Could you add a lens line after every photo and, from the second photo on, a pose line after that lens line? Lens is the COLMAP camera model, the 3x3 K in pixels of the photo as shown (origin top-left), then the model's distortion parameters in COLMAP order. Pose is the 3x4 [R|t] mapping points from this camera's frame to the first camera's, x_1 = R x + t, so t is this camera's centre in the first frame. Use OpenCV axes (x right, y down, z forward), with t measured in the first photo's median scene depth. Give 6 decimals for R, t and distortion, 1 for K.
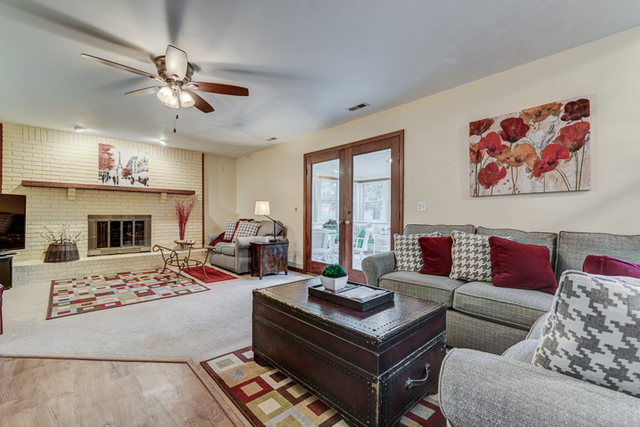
lens RADIAL K [[282.7, 0, 328.0], [0, 282.7, 214.8], [0, 0, 1]] dist [0.000141, 0.000118]
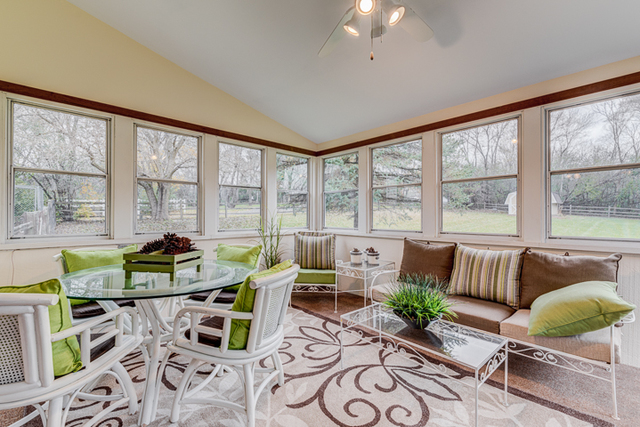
lens RADIAL K [[282.7, 0, 328.0], [0, 282.7, 214.8], [0, 0, 1]] dist [0.000141, 0.000118]
pose [[0.999753, 0.000255, 0.022223, 0.221260], [-0.000022, 0.999945, -0.010491, -0.001637], [-0.022224, 0.010488, 0.999698, 0.884595]]
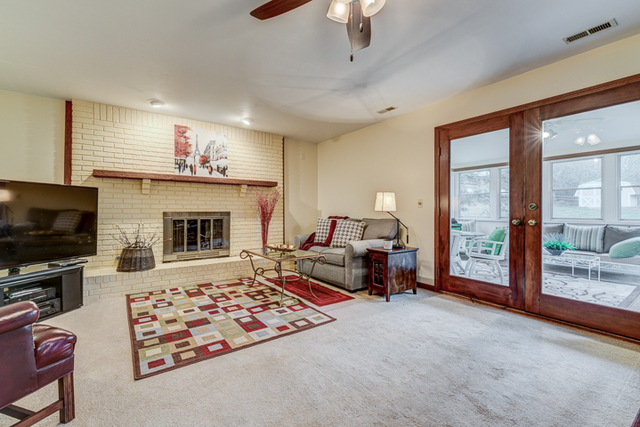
lens RADIAL K [[286.0, 0, 324.1], [0, 286.0, 210.1], [0, 0, 1]] dist [-0.001119, -0.000273]
pose [[0.991572, -0.003822, -0.129504, -0.281000], [0.003413, 0.999988, -0.003377, -0.000605], [0.129515, 0.002907, 0.991573, 0.240964]]
